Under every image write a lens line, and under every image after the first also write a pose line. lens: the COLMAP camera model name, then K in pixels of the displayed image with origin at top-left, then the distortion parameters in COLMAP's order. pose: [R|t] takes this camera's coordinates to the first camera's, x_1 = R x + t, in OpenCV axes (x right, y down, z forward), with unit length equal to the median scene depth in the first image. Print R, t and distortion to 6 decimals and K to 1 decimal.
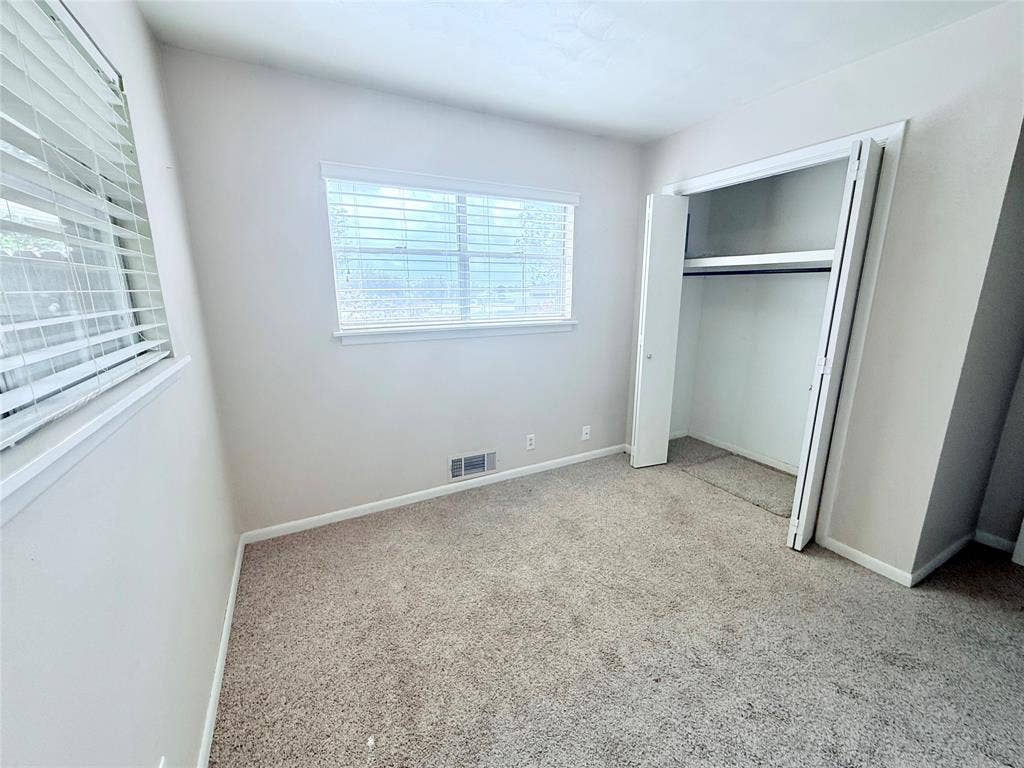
lens RADIAL K [[410.2, 0, 516.0], [0, 410.2, 384.3], [0, 0, 1]] dist [0.001633, -0.000034]
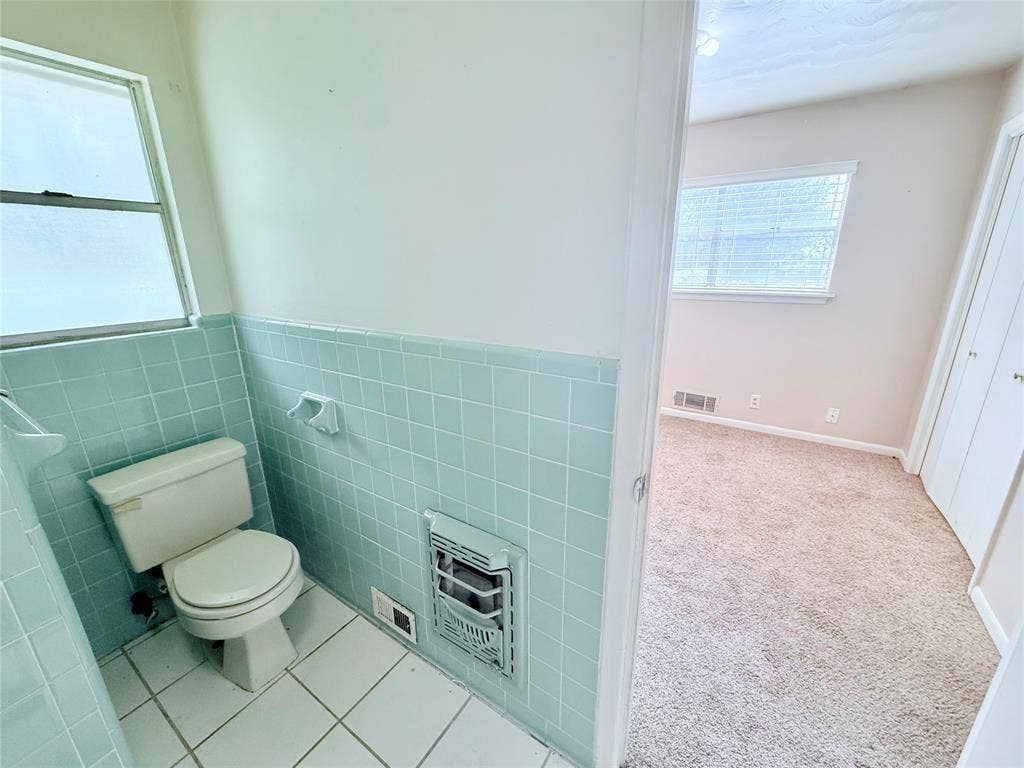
lens RADIAL K [[410.2, 0, 512.3], [0, 410.2, 383.0], [0, 0, 1]] dist [0.001633, -0.000034]
pose [[0.473809, 0.246995, -0.845280, 0.698797], [-0.194598, 0.965498, 0.173044, 0.030360], [0.858857, 0.082500, 0.505527, -0.138466]]
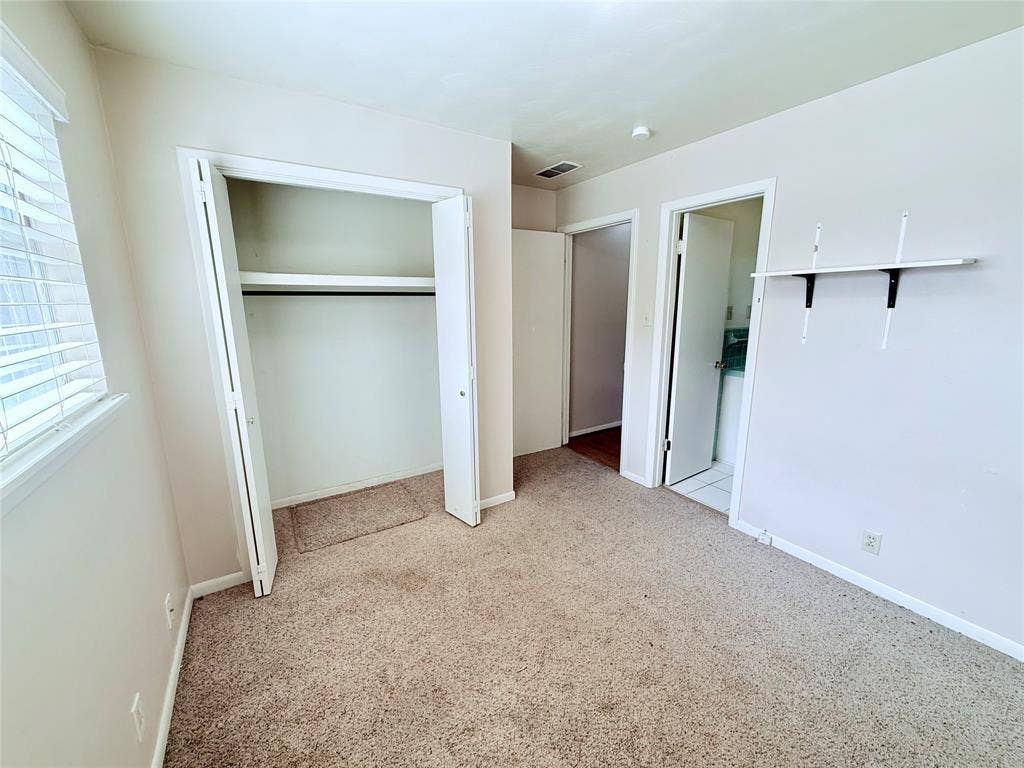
lens RADIAL K [[410.2, 0, 506.6], [0, 410.2, 383.7], [0, 0, 1]] dist [0.001633, -0.000034]
pose [[-0.060890, -0.186670, 0.980534, -0.321525], [0.239508, 0.950924, 0.195906, -0.155164], [-0.968983, 0.246774, -0.013193, 0.629977]]
